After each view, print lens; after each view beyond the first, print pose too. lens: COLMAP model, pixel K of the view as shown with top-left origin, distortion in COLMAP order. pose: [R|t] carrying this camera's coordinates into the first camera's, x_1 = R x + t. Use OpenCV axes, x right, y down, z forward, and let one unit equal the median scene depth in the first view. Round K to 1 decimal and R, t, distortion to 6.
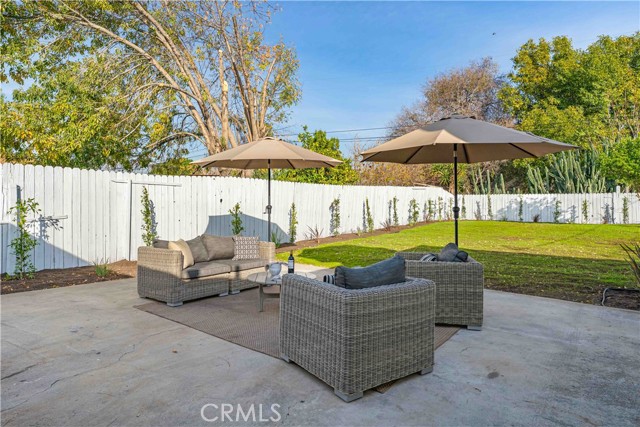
lens RADIAL K [[371.1, 0, 315.5], [0, 371.1, 195.9], [0, 0, 1]] dist [-0.000884, 0.001922]
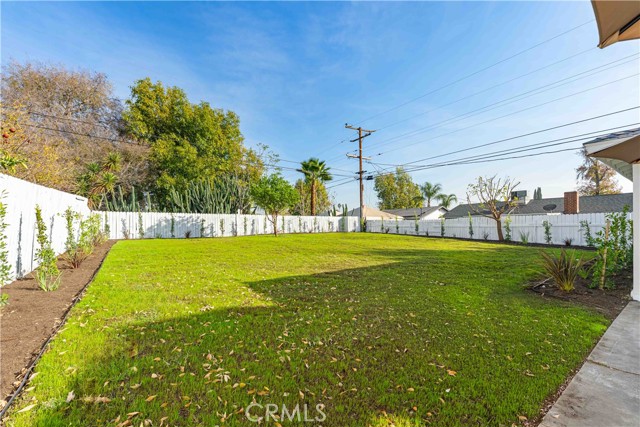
lens RADIAL K [[258.4, 0, 317.1], [0, 258.4, 225.5], [0, 0, 1]] dist [-0.004323, -0.000099]
pose [[0.290912, -0.012314, 0.956671, -0.052531], [-0.020844, 0.999598, 0.019205, 0.010471], [-0.956523, -0.025528, 0.290538, 0.412451]]
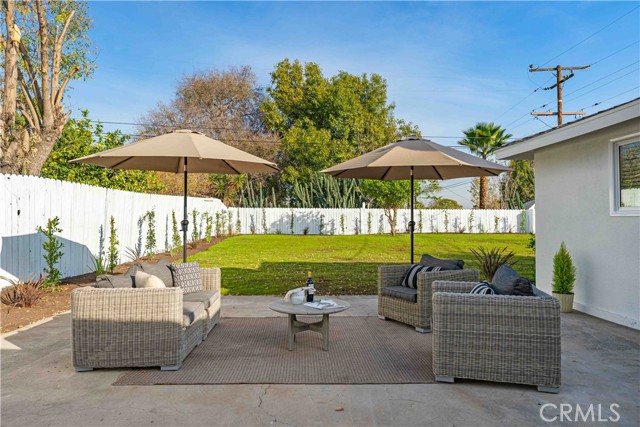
lens RADIAL K [[418.8, 0, 316.0], [0, 418.8, 214.6], [0, 0, 1]] dist [0.004343, -0.004484]
pose [[0.772794, 0.005399, 0.634634, -0.154111], [-0.015686, 0.999821, 0.010596, 0.000367], [-0.634463, -0.018143, 0.772740, 0.056815]]
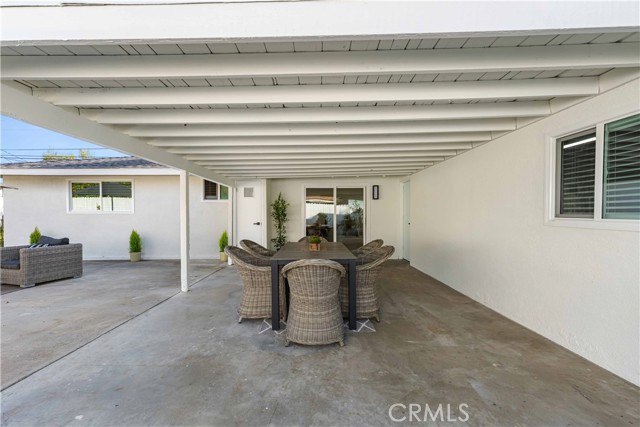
lens RADIAL K [[258.4, 0, 322.9], [0, 258.4, 211.0], [0, 0, 1]] dist [-0.004323, -0.000099]
pose [[-0.629939, 0.006774, 0.776615, -0.352083], [-0.024645, 0.999284, -0.028707, -0.000909], [-0.776253, -0.037224, -0.629321, 0.093310]]
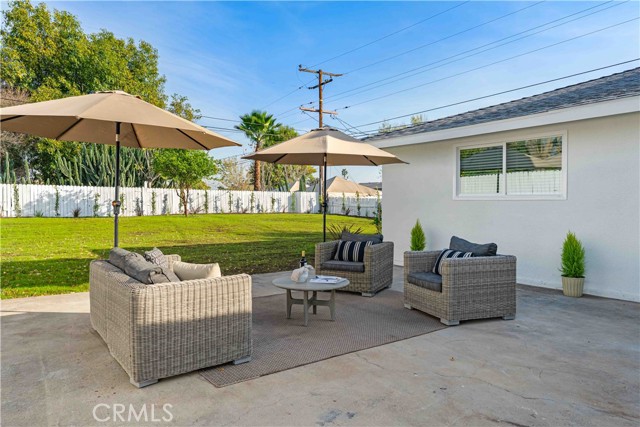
lens RADIAL K [[418.8, 0, 313.0], [0, 418.8, 214.7], [0, 0, 1]] dist [0.004343, -0.004484]
pose [[0.287460, -0.032239, 0.957250, -0.236553], [-0.031895, 0.998557, 0.043208, 0.002587], [-0.957261, -0.042952, 0.286017, 0.159087]]
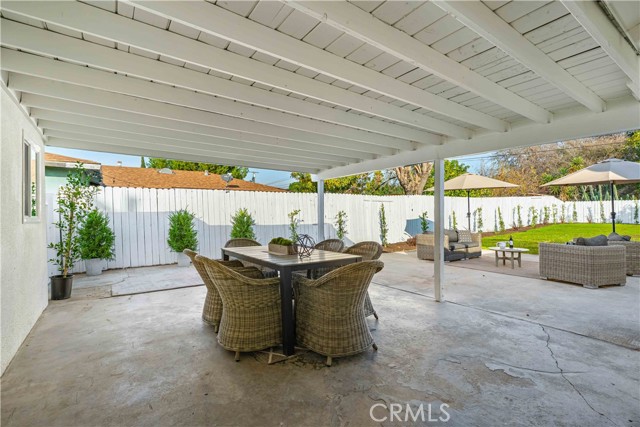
lens RADIAL K [[302.2, 0, 321.1], [0, 302.2, 207.1], [0, 0, 1]] dist [-0.000213, 0.000634]
pose [[0.960769, -0.016066, -0.276885, -0.132480], [0.018234, 0.999820, 0.005255, -0.006317], [0.276751, -0.010097, 0.960889, -0.178341]]
